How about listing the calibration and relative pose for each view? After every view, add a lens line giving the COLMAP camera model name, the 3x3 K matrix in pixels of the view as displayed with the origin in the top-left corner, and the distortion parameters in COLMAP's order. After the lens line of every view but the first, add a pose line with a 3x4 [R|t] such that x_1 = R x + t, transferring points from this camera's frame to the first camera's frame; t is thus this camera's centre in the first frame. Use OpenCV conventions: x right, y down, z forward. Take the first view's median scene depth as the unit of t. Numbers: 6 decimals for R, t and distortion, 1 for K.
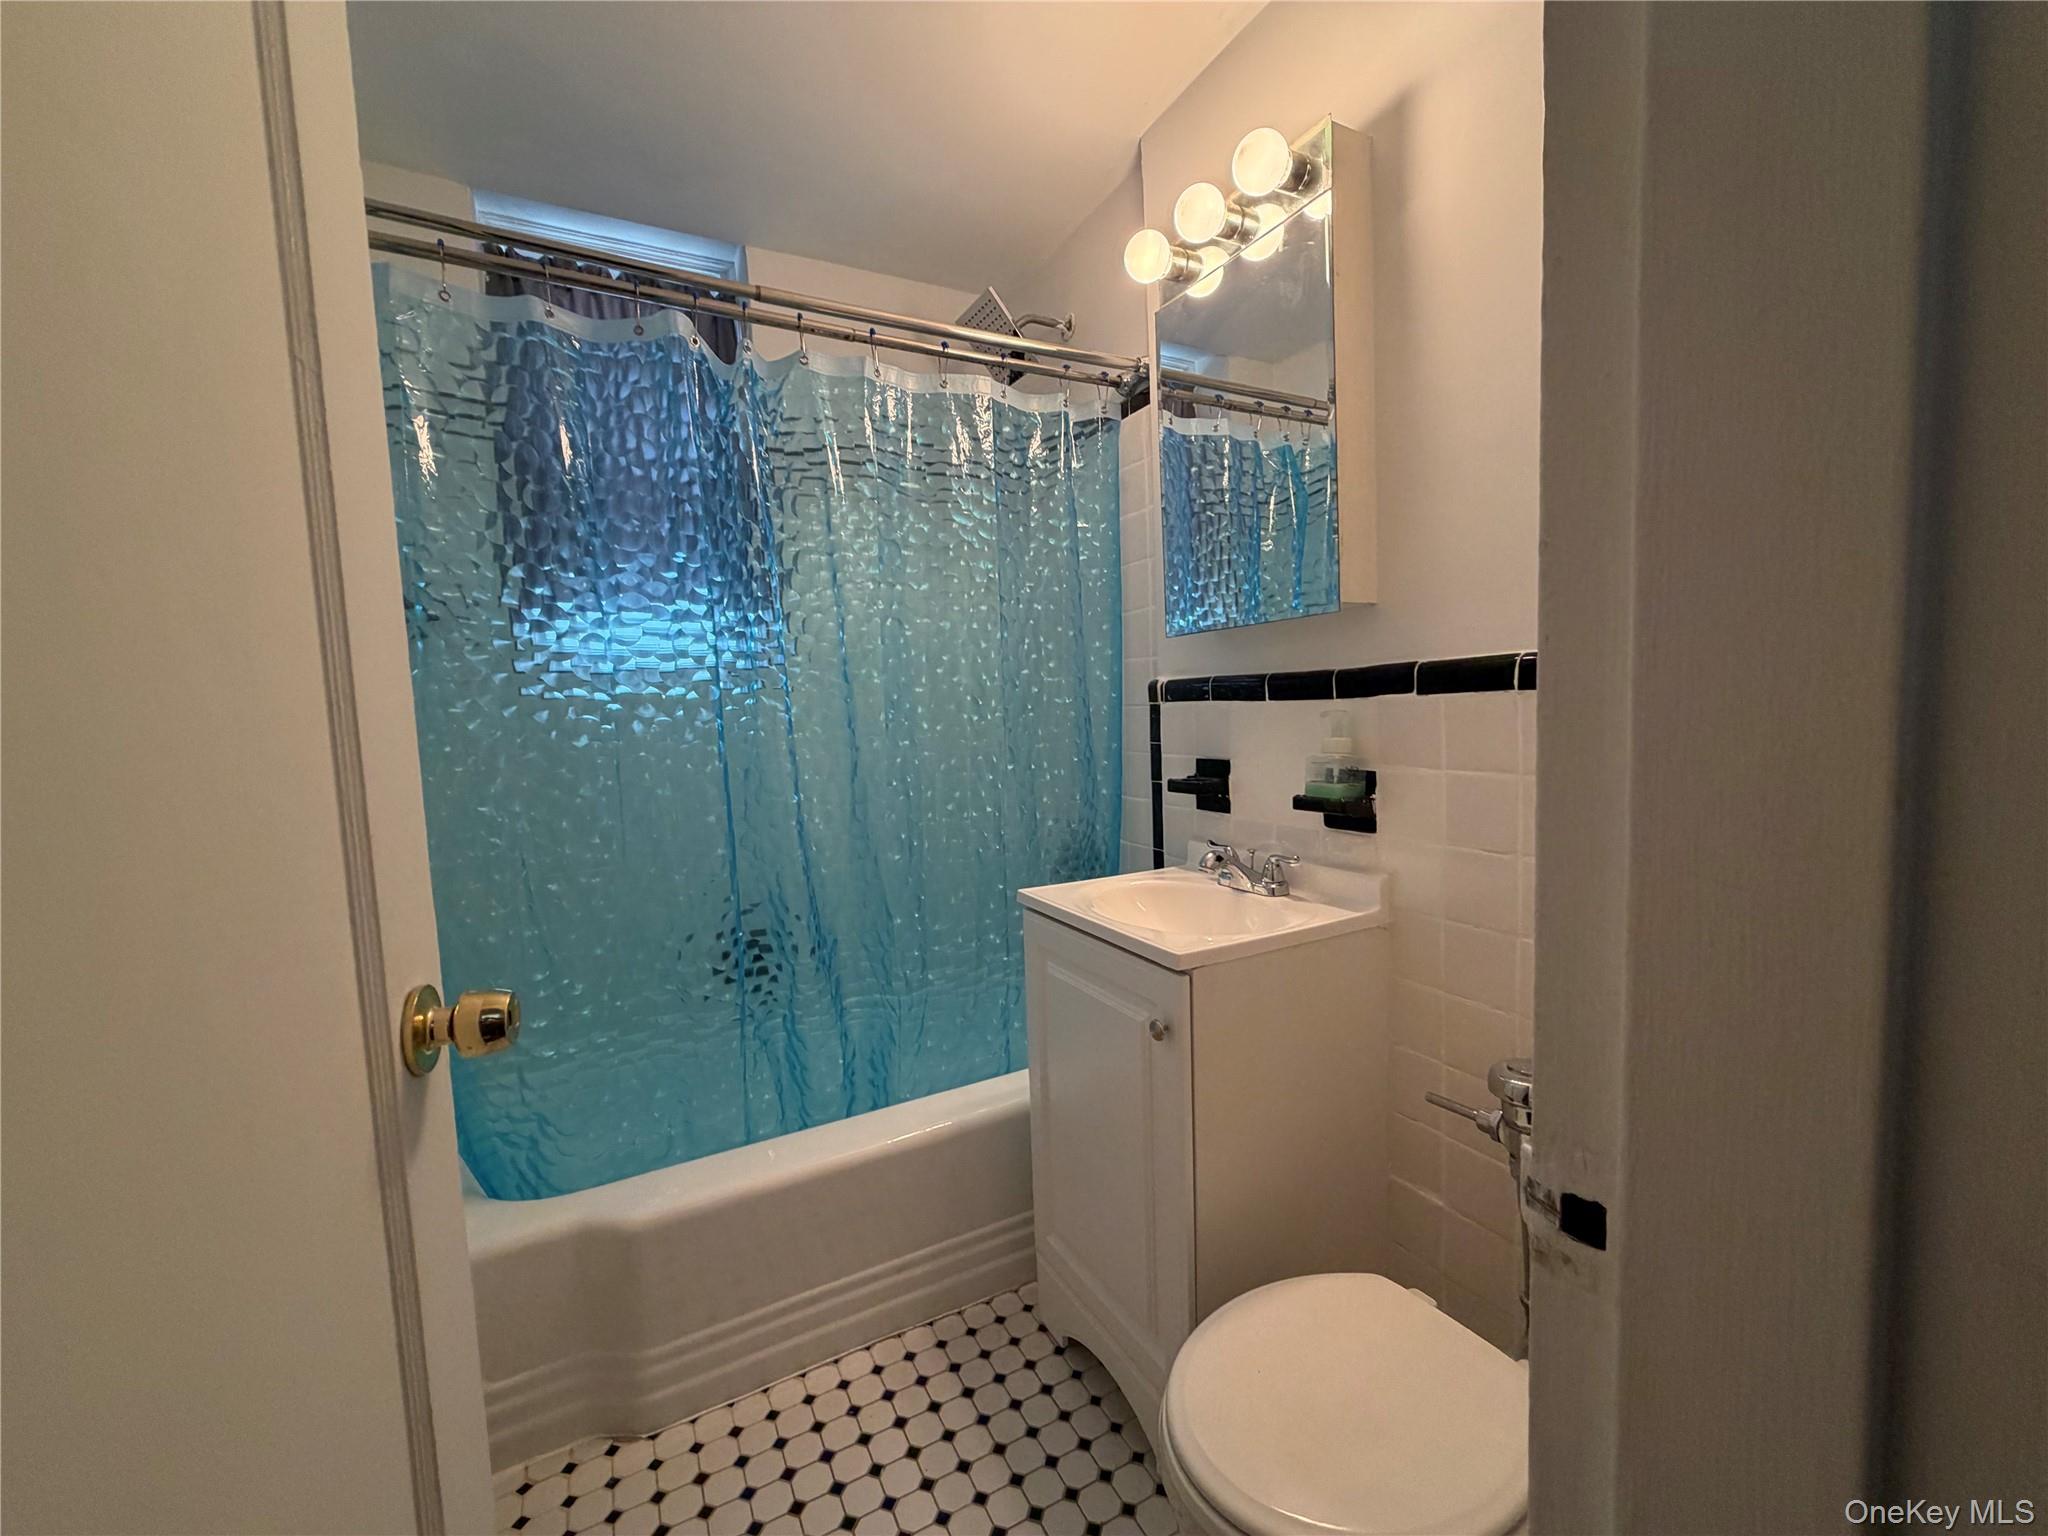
lens RADIAL K [[816.2, 0, 1020.3], [0, 816.2, 769.9], [0, 0, 1]] dist [0.001148, 0.000254]
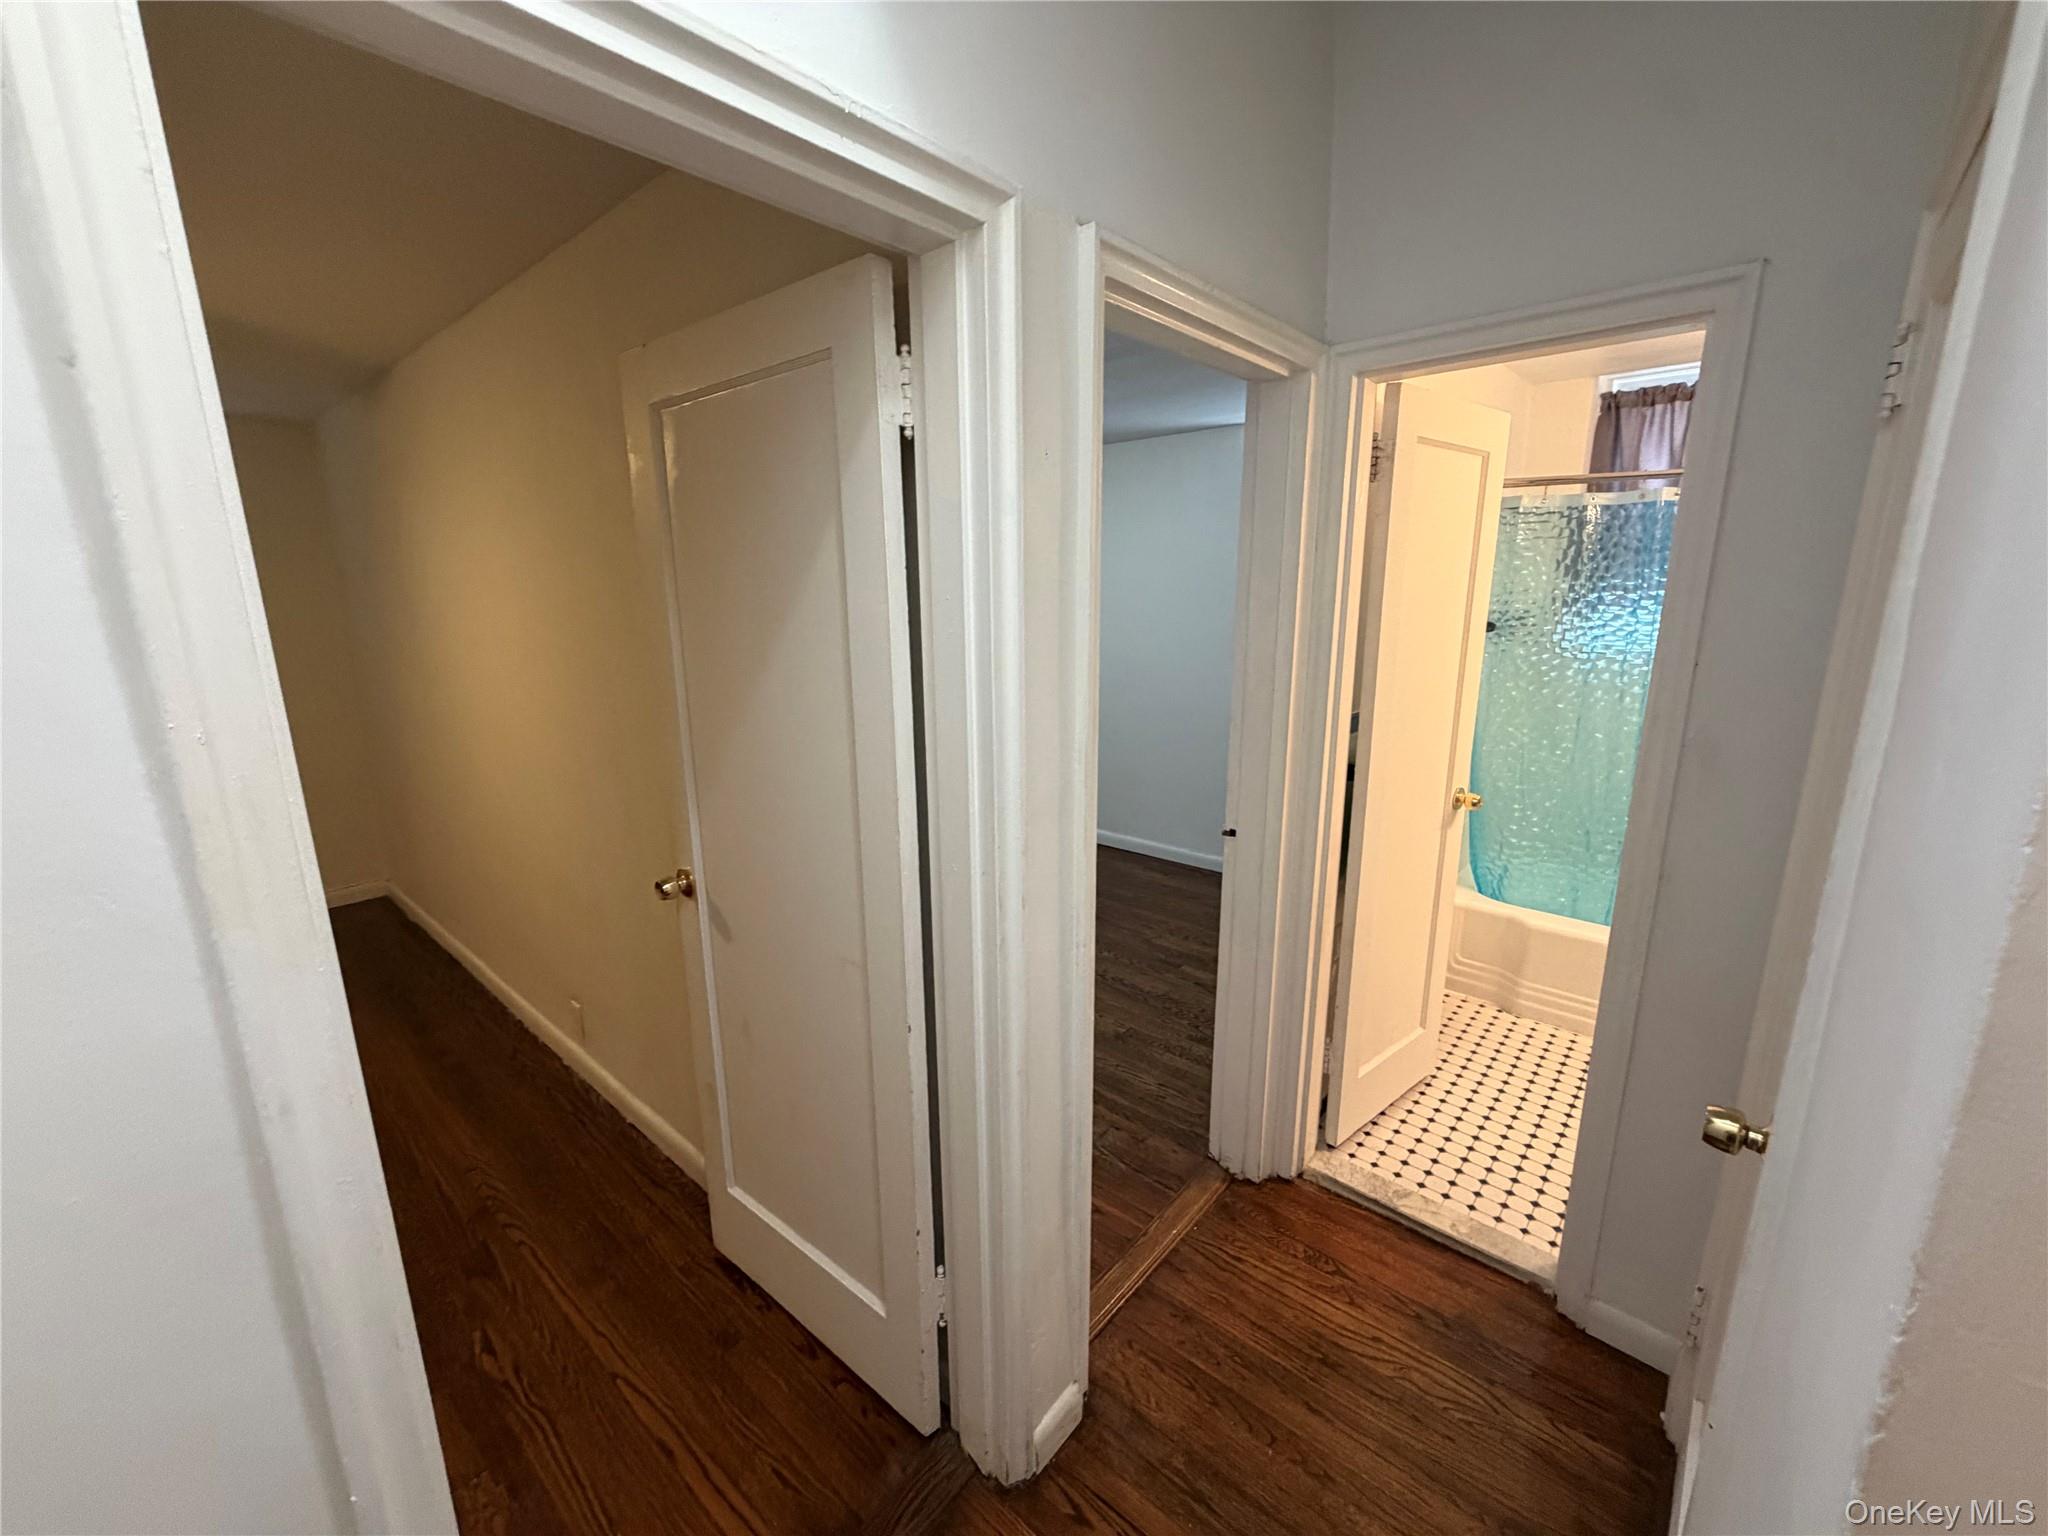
lens RADIAL K [[816.2, 0, 1020.3], [0, 816.2, 769.9], [0, 0, 1]] dist [0.001148, 0.000254]
pose [[0.352261, 0.241779, -0.904132, 0.940768], [-0.085646, 0.970329, 0.226113, -0.236831], [0.931975, -0.002216, 0.362516, -1.095107]]
